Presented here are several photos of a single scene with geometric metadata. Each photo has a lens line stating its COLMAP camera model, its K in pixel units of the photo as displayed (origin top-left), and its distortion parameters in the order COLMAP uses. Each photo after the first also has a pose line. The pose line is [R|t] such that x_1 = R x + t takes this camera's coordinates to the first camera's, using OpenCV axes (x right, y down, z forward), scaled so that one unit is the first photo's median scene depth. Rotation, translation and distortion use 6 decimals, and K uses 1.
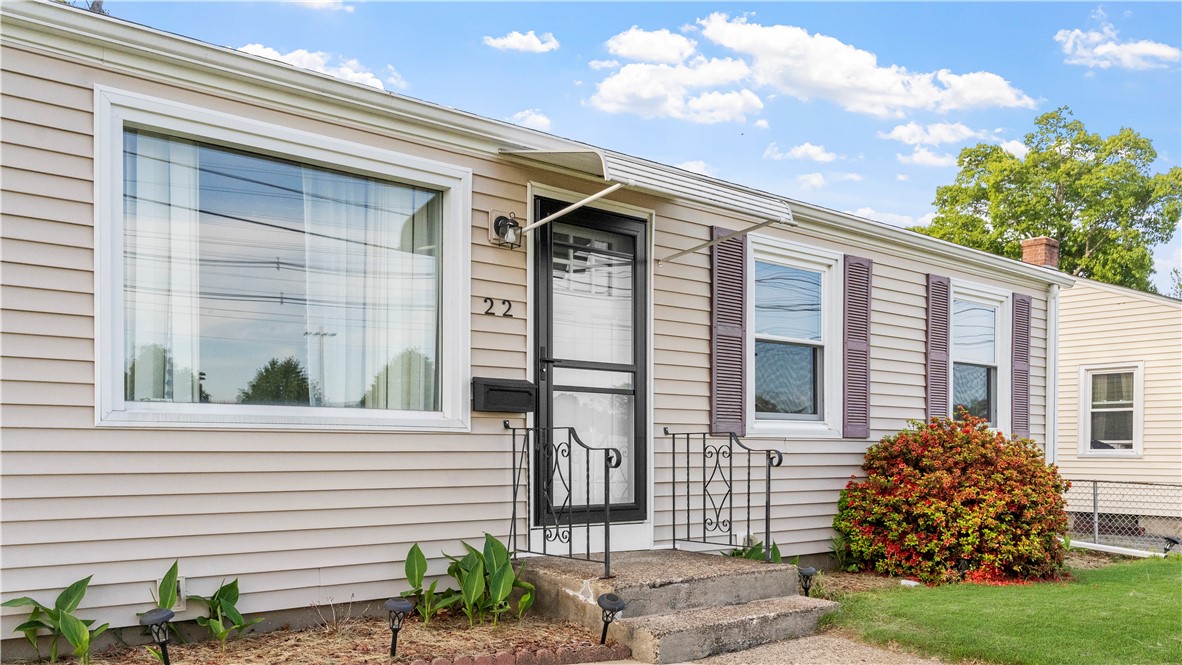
lens RADIAL K [[926.3, 0, 588.5], [0, 926.3, 342.5], [0, 0, 1]] dist [0.040351, -0.006679]
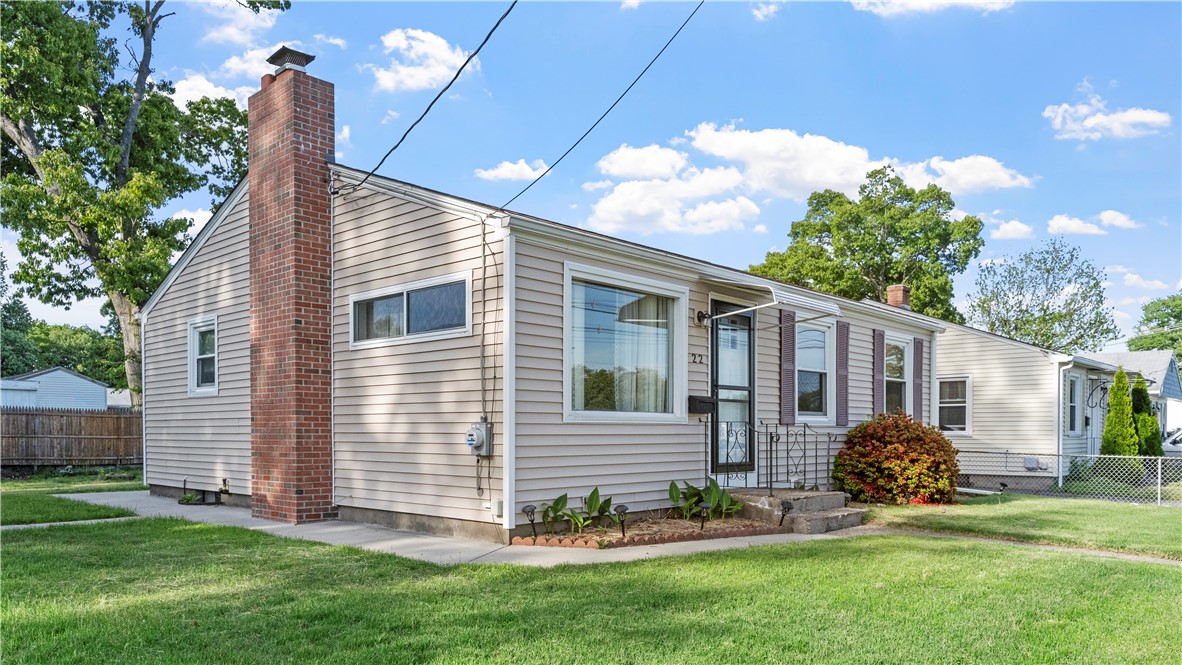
lens RADIAL K [[829.3, 0, 592.8], [0, 829.3, 323.0], [0, 0, 1]] dist [0.069535, 0.003899]
pose [[0.988363, 0.013336, 0.151527, -0.462481], [-0.010888, 0.999797, -0.016974, -0.064536], [-0.151722, 0.015127, 0.988307, -0.536401]]
